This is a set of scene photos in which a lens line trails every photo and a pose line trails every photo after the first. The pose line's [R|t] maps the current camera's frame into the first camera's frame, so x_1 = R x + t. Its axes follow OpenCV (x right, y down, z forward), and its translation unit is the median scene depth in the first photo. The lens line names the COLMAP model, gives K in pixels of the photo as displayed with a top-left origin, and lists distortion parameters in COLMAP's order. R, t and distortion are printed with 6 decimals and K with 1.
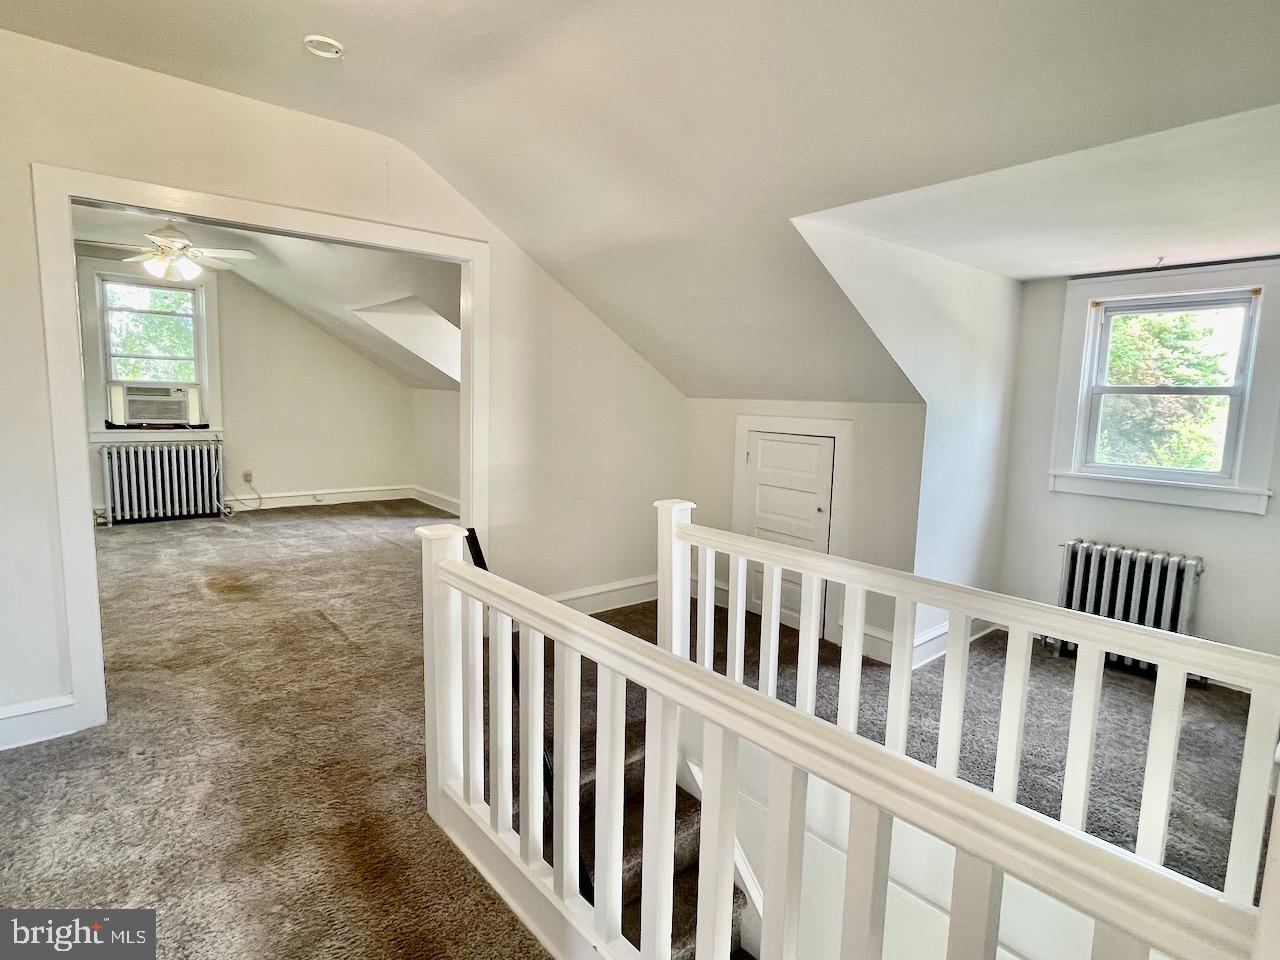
lens RADIAL K [[678.4, 0, 632.4], [0, 678.4, 470.6], [0, 0, 1]] dist [-0.004928, 0.000971]
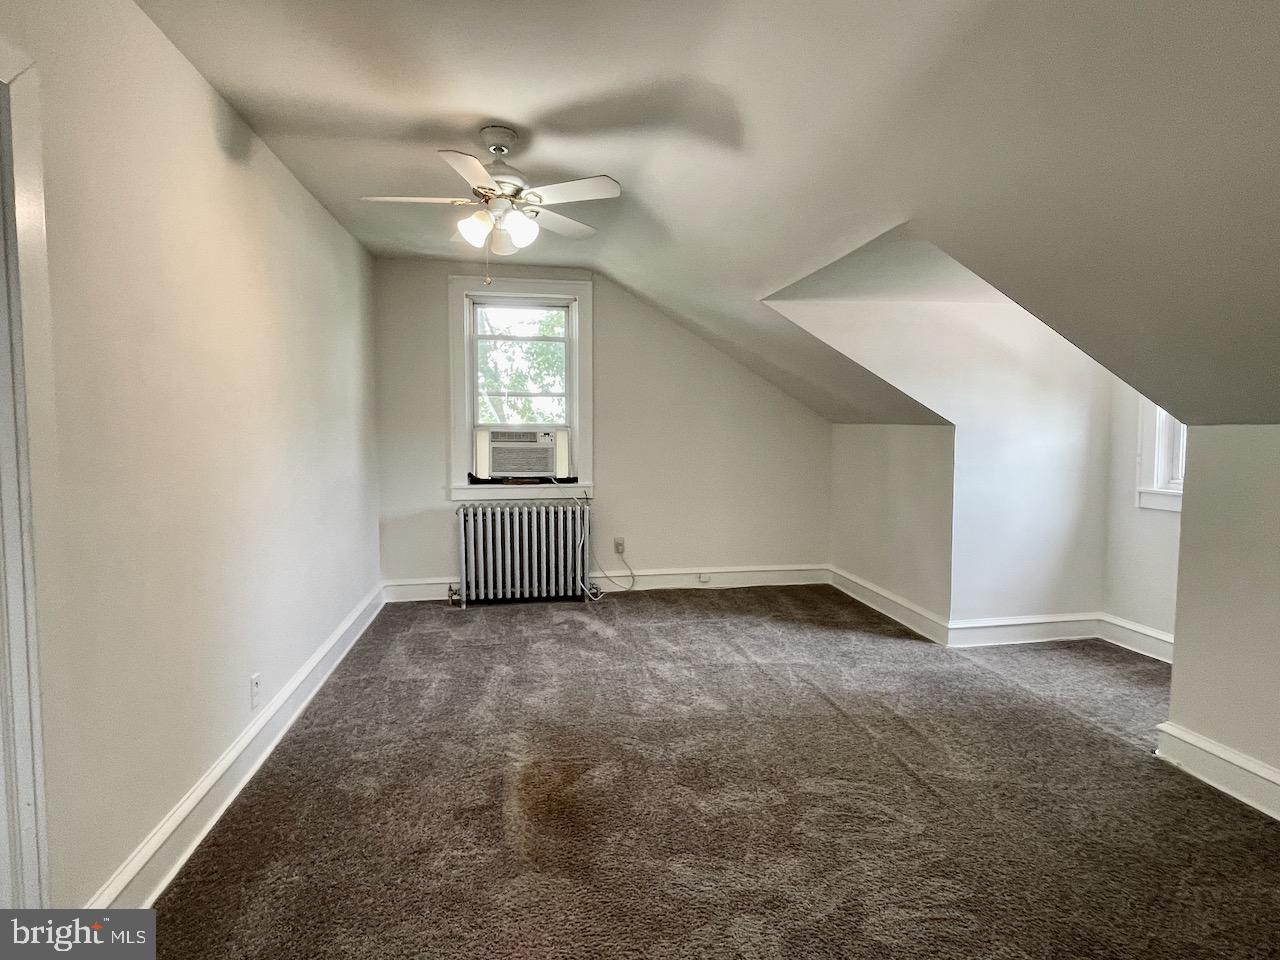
lens RADIAL K [[678.4, 0, 638.3], [0, 678.4, 473.9], [0, 0, 1]] dist [-0.004928, 0.000971]
pose [[0.865936, 0.006781, -0.500109, -0.185909], [-0.033708, 0.998426, -0.044827, -0.042214], [0.499017, 0.055676, 0.864802, 0.381293]]
